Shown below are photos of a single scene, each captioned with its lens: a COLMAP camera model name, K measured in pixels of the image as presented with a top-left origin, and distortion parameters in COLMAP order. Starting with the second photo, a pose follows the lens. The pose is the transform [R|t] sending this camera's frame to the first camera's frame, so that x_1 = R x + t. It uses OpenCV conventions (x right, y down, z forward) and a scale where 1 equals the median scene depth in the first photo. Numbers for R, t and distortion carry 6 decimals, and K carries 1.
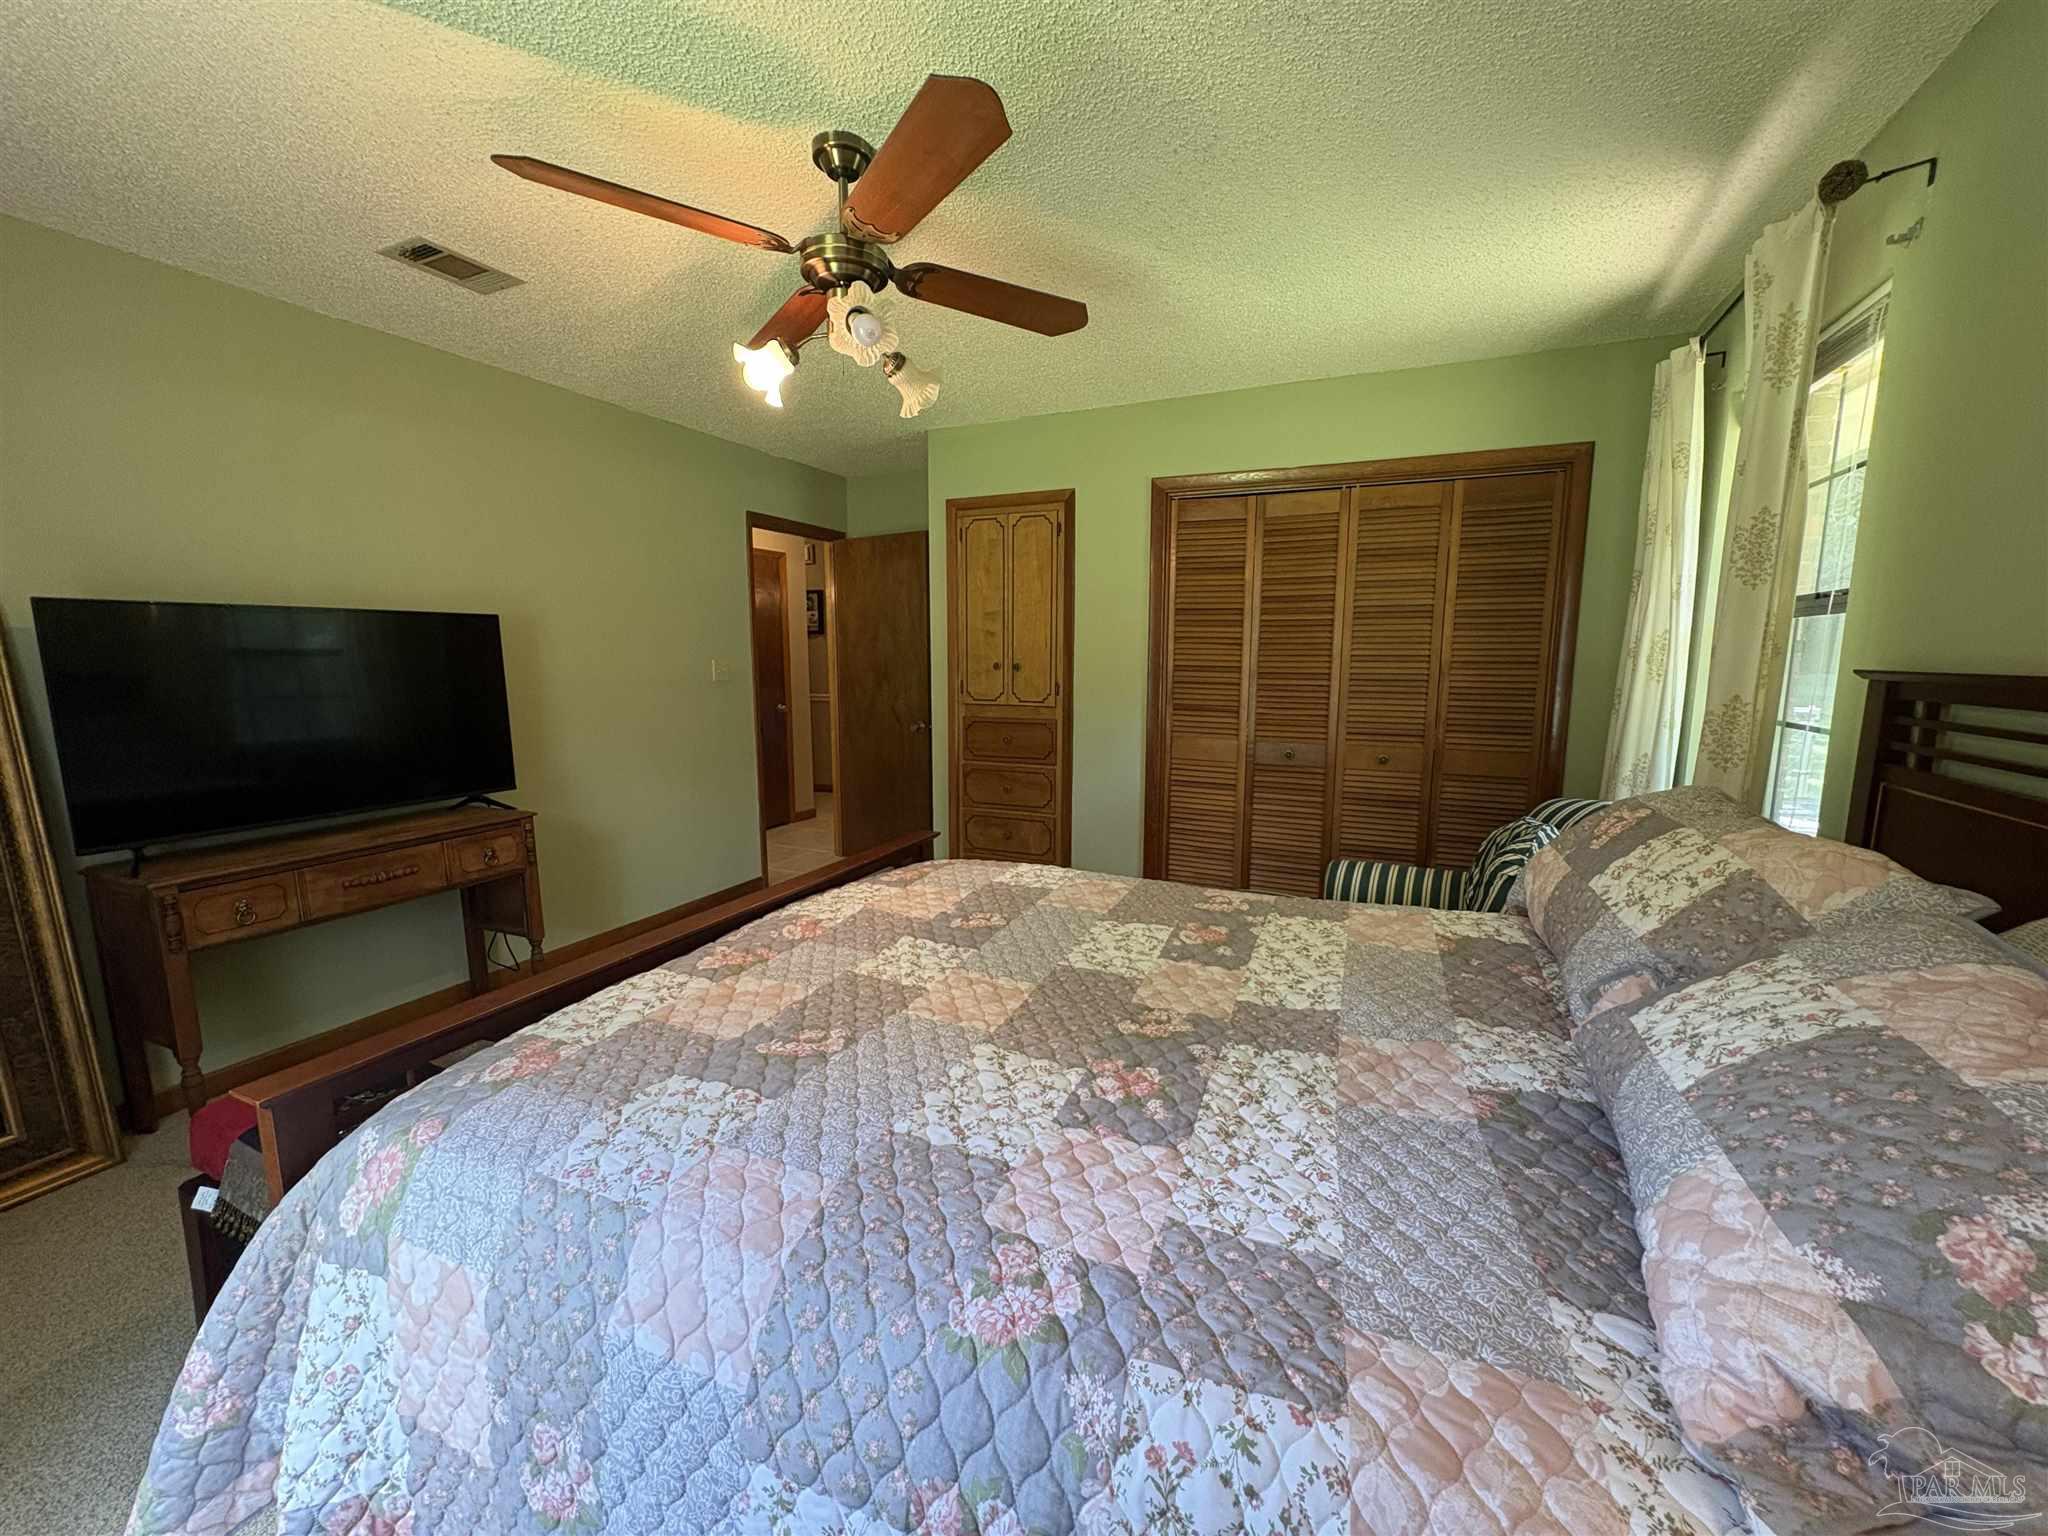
lens RADIAL K [[813.7, 0, 1030.8], [0, 813.7, 772.6], [0, 0, 1]] dist [-0.000149, -0.000368]
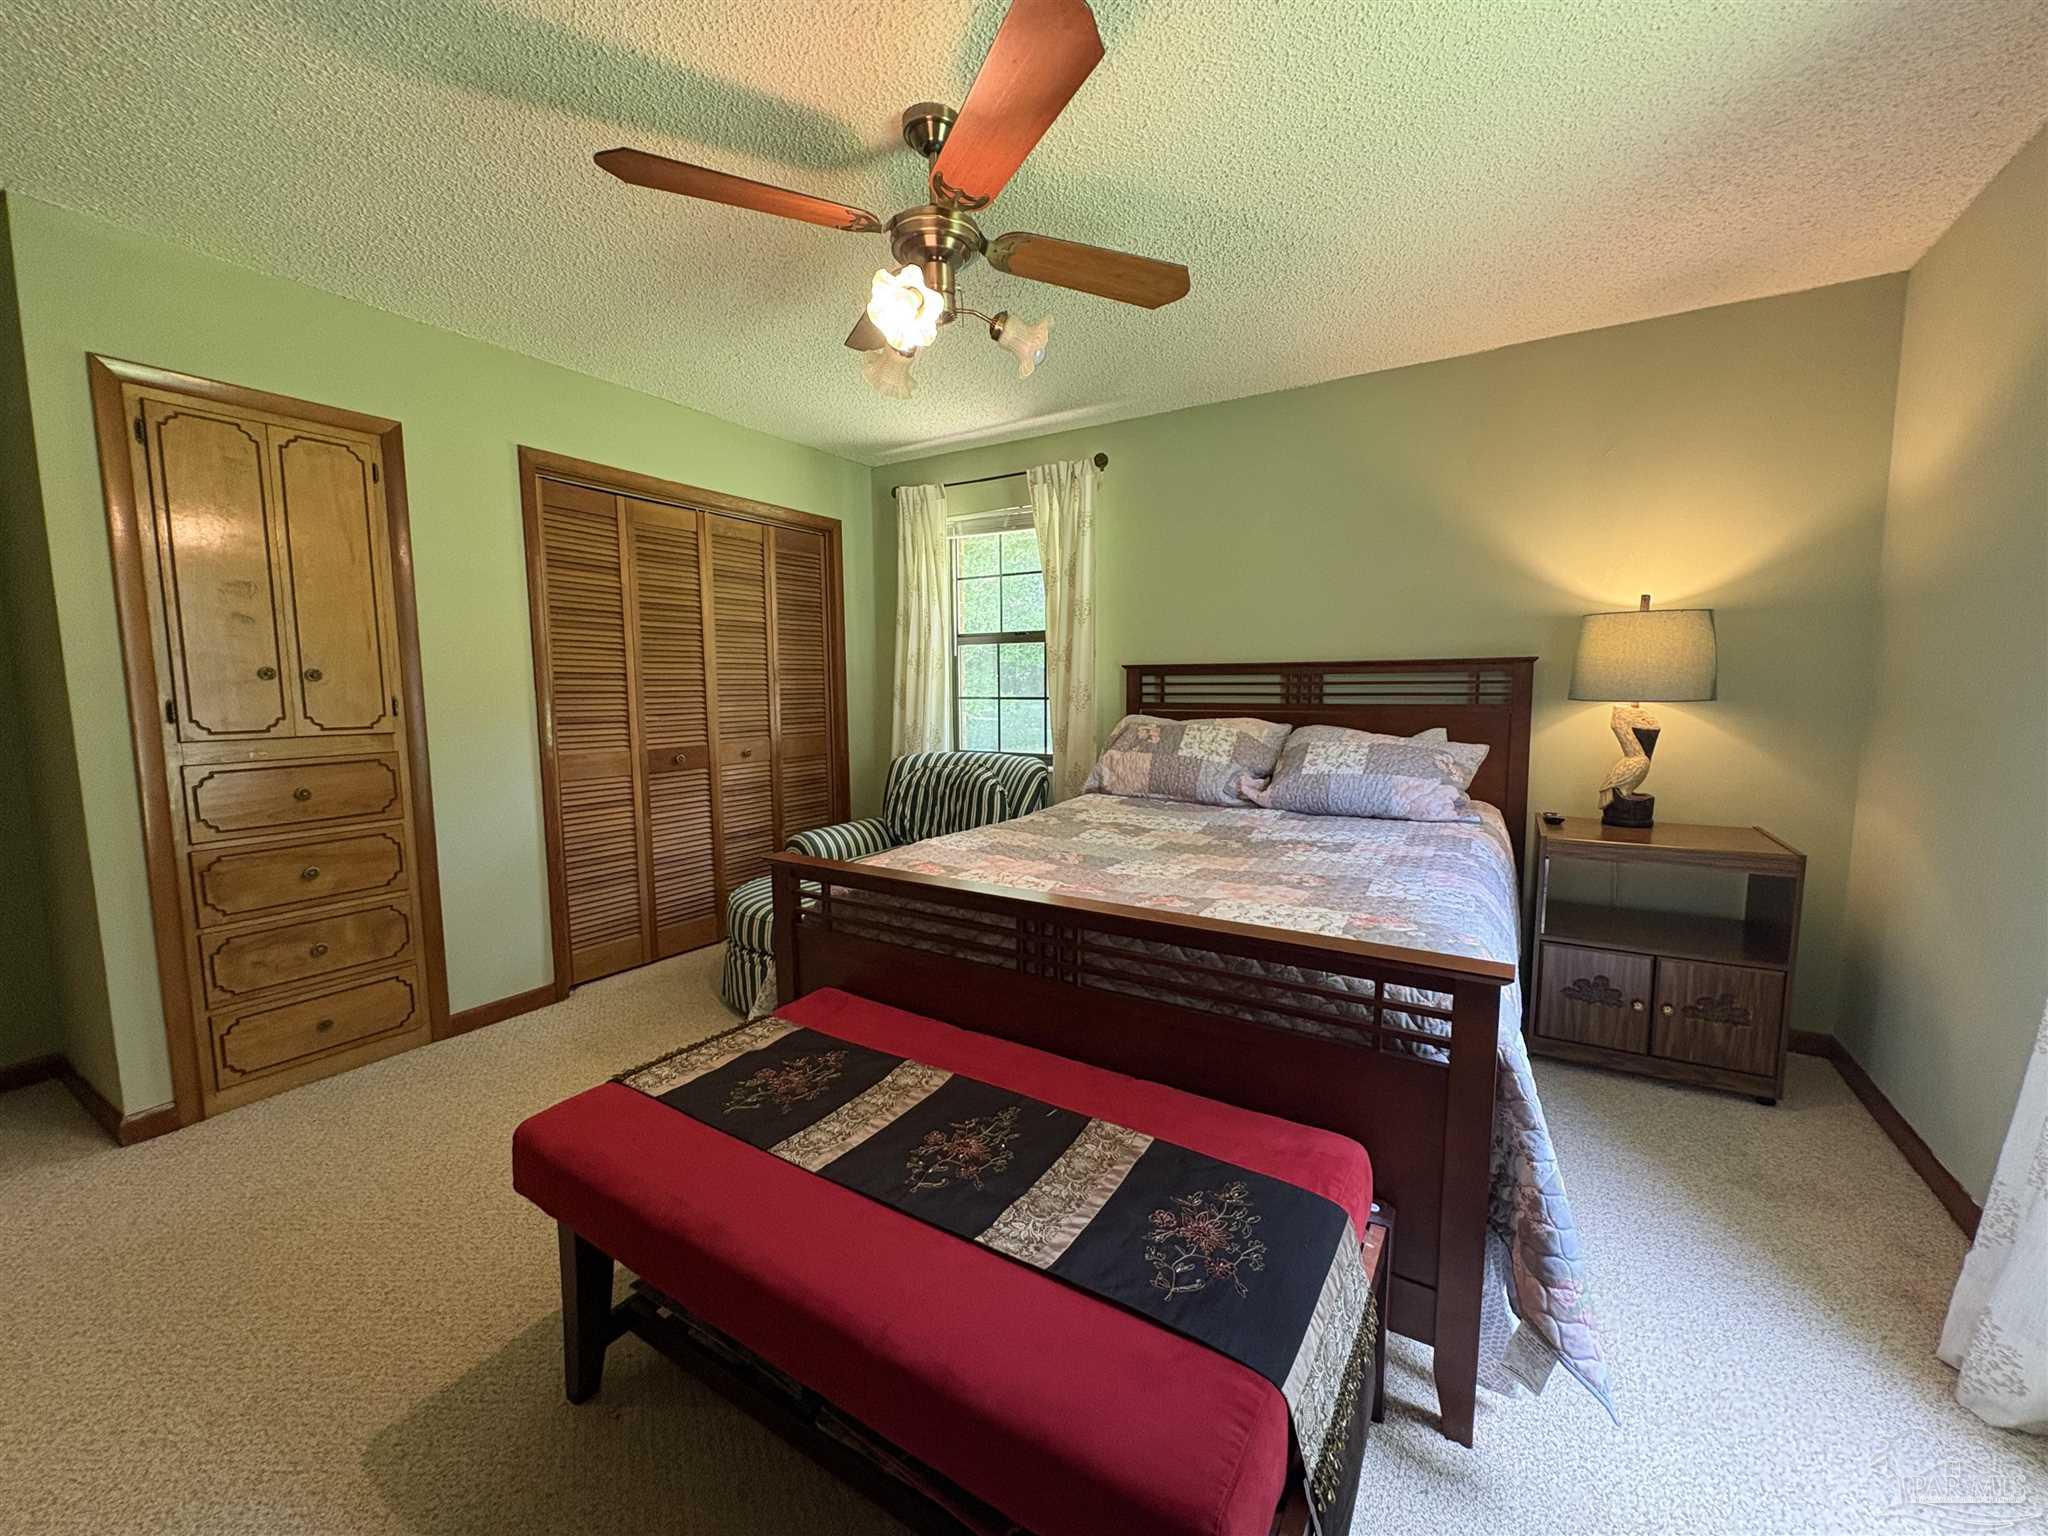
lens RADIAL K [[813.7, 0, 1027.1], [0, 813.7, 767.5], [0, 0, 1]] dist [-0.000149, -0.000368]
pose [[0.138029, -0.106661, 0.984668, -0.631844], [0.150241, 0.984934, 0.085630, -0.033794], [-0.978967, 0.136118, 0.151975, 0.419881]]
